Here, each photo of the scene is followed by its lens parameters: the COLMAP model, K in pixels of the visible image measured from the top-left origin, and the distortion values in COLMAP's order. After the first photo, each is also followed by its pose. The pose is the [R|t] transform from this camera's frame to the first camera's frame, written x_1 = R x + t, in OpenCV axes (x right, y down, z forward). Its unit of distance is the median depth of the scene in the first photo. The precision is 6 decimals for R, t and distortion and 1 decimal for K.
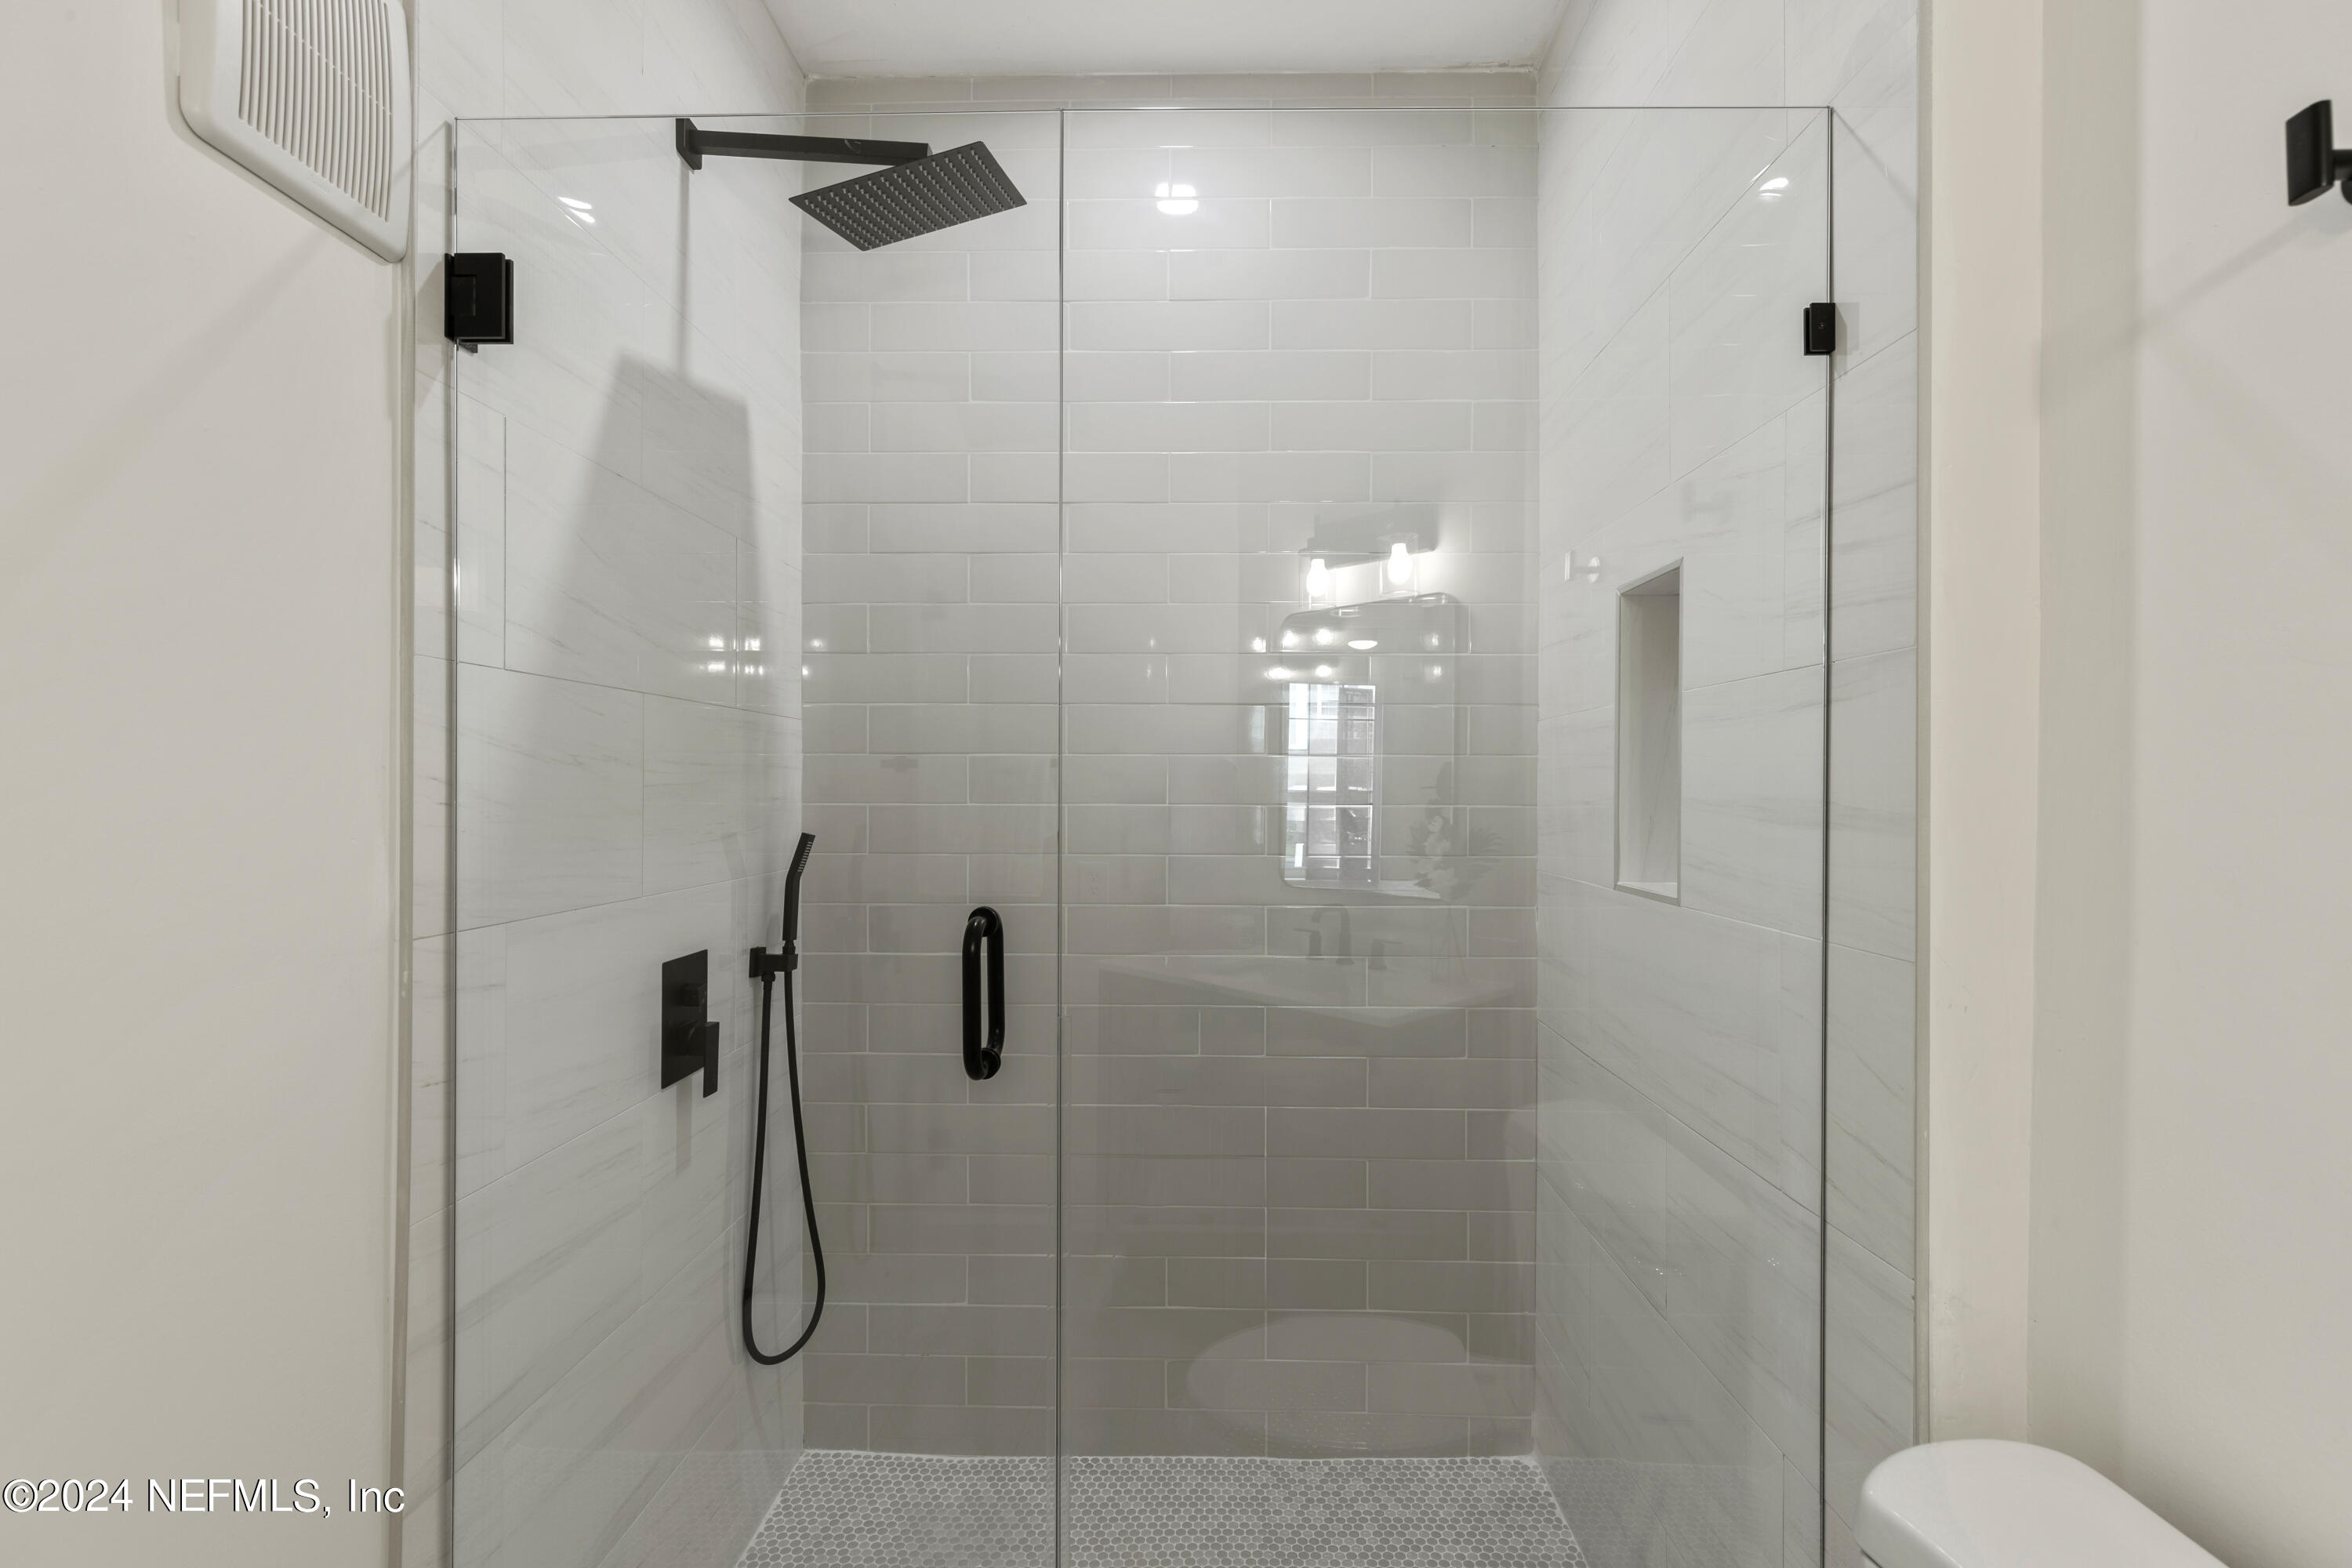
lens RADIAL K [[1064.1, 0, 1176.4], [0, 1064.1, 787.7], [0, 0, 1]] dist [0.000686, 0.000059]
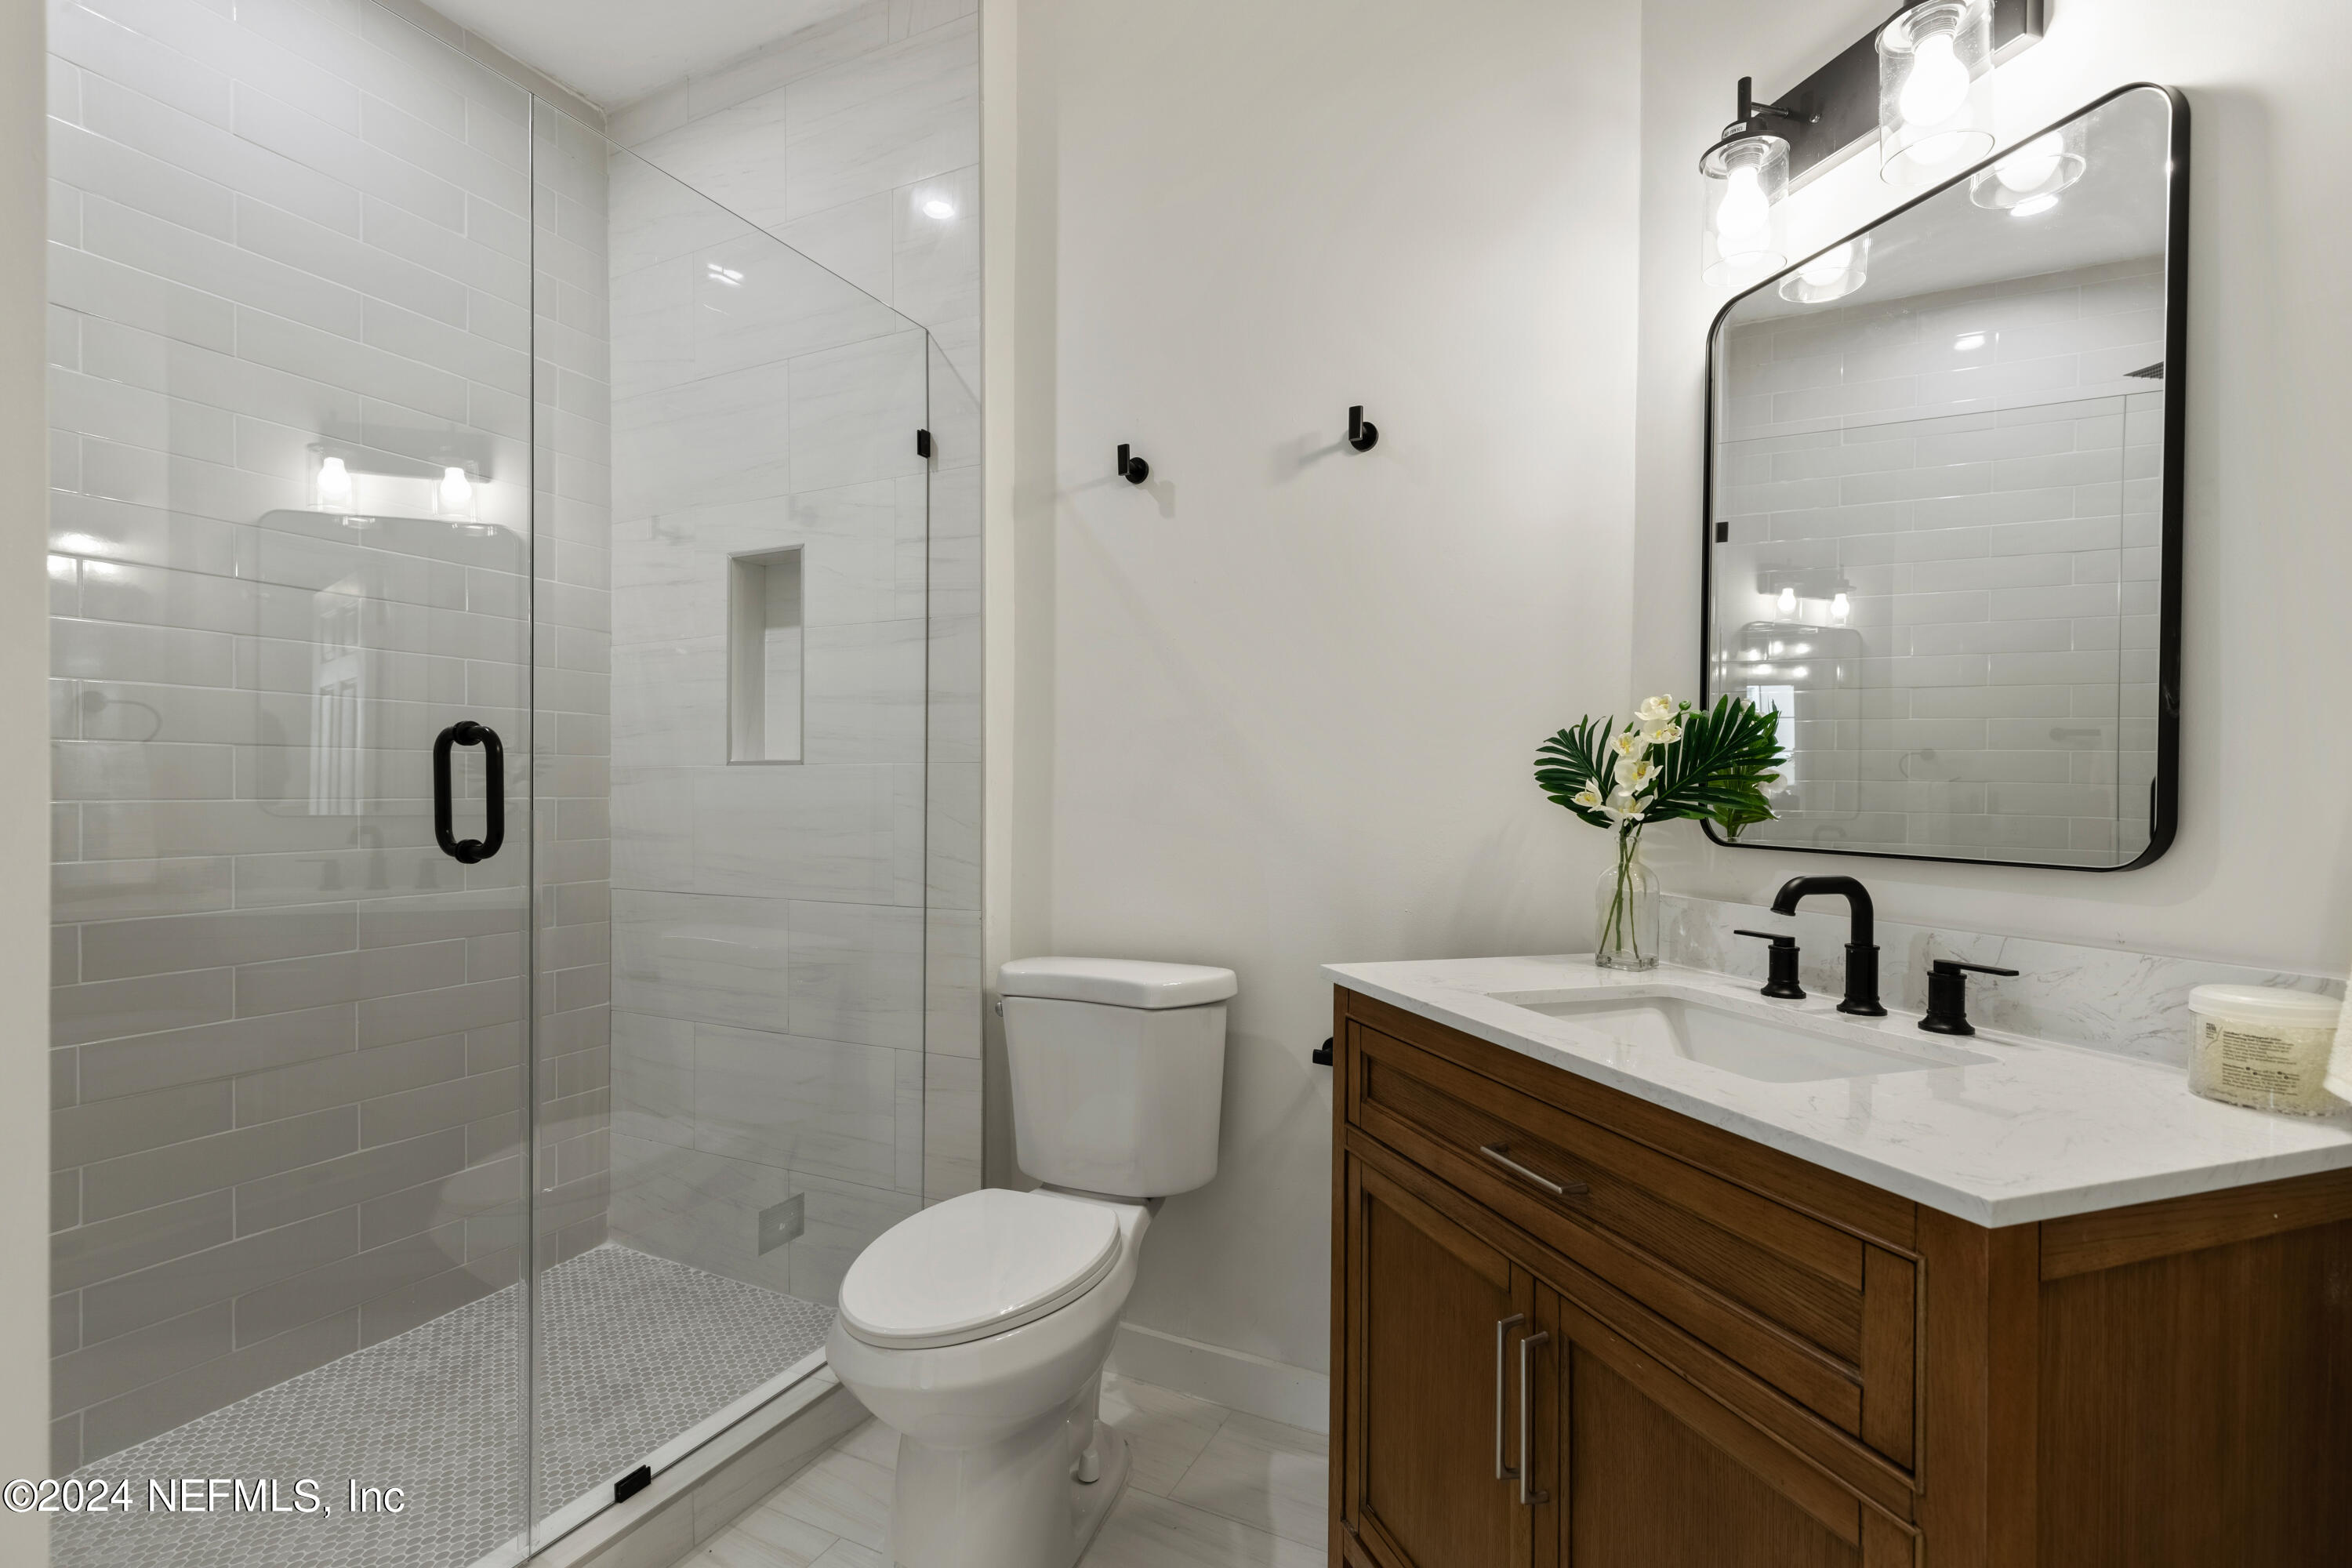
lens RADIAL K [[1057.2, 0, 1184.7], [0, 1057.2, 792.6], [0, 0, 1]] dist [0.002563, -0.000612]
pose [[0.434911, -0.010415, 0.900413, -0.598599], [0.000474, 0.999936, 0.011337, 0.116399], [-0.900473, -0.004504, 0.434888, -0.169271]]
